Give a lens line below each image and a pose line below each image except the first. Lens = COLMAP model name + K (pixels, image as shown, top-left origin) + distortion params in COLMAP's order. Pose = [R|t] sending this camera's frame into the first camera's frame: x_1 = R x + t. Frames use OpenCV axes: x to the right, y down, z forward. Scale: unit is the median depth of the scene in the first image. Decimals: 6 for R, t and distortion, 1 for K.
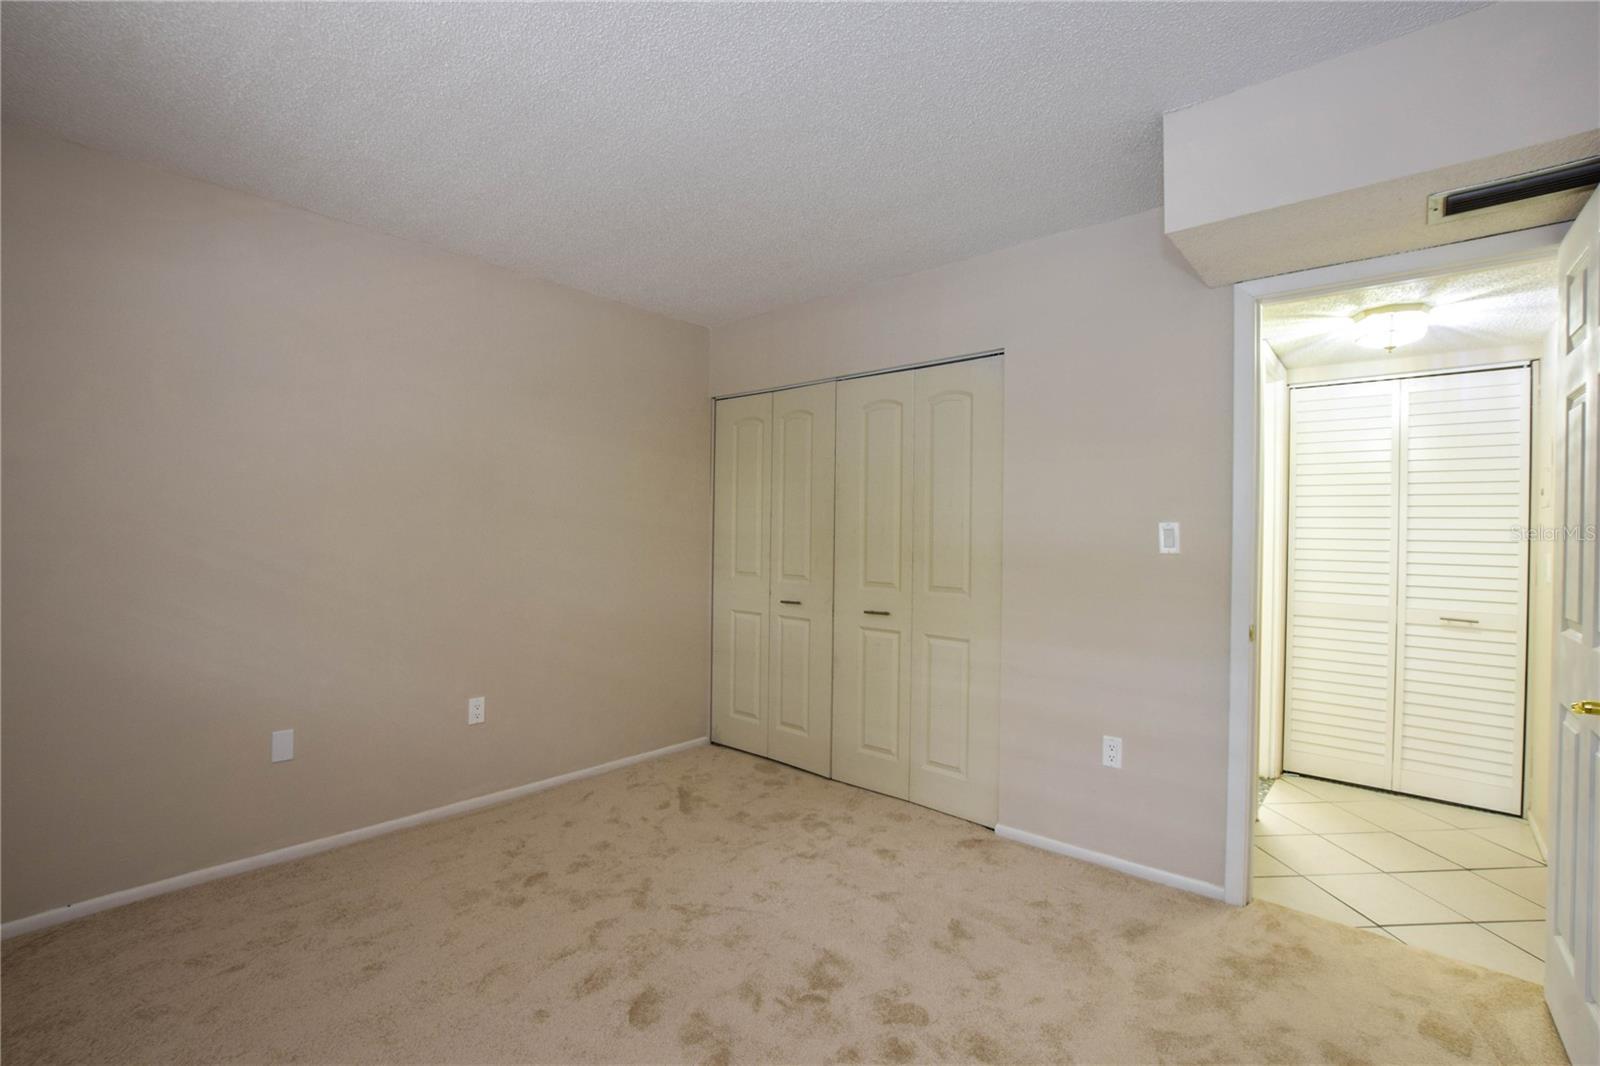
lens RADIAL K [[704.9, 0, 802.3], [0, 704.9, 530.3], [0, 0, 1]] dist [-0.025748, 0.001026]
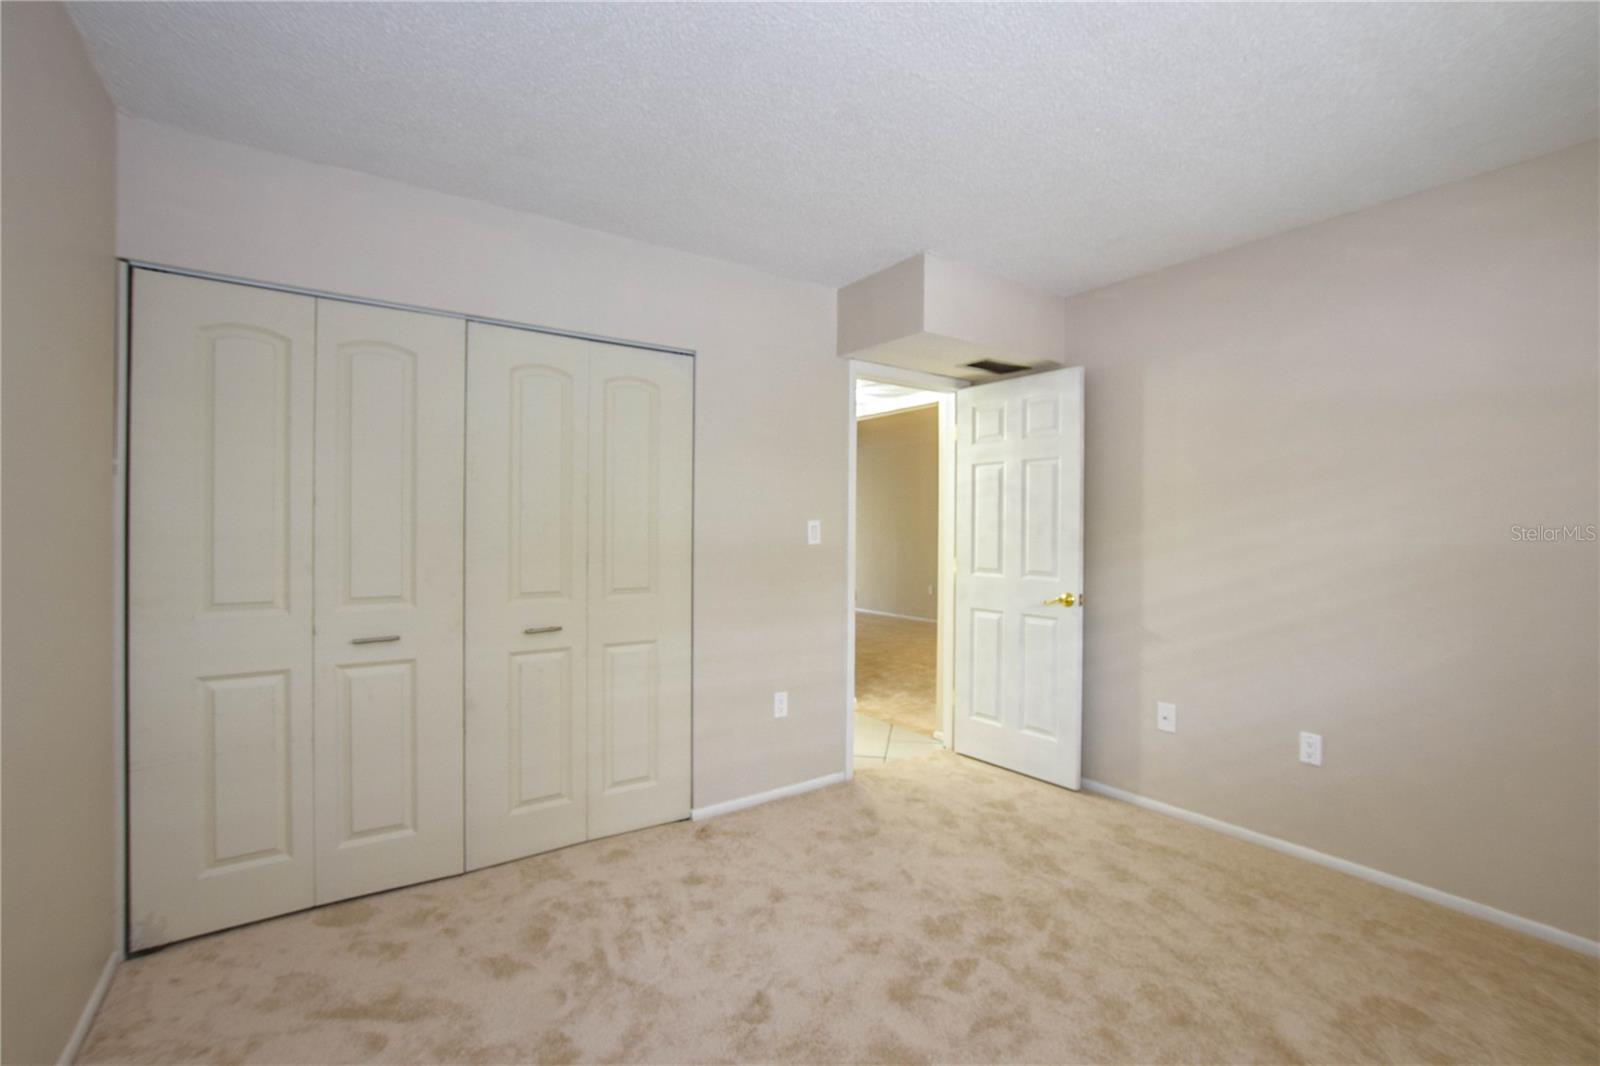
lens RADIAL K [[704.9, 0, 802.3], [0, 704.9, 530.3], [0, 0, 1]] dist [-0.025748, 0.001026]
pose [[0.227843, -0.013197, 0.973608, -0.605483], [-0.007675, 0.999853, 0.015349, -0.010626], [-0.973668, -0.010970, 0.227708, 0.538076]]
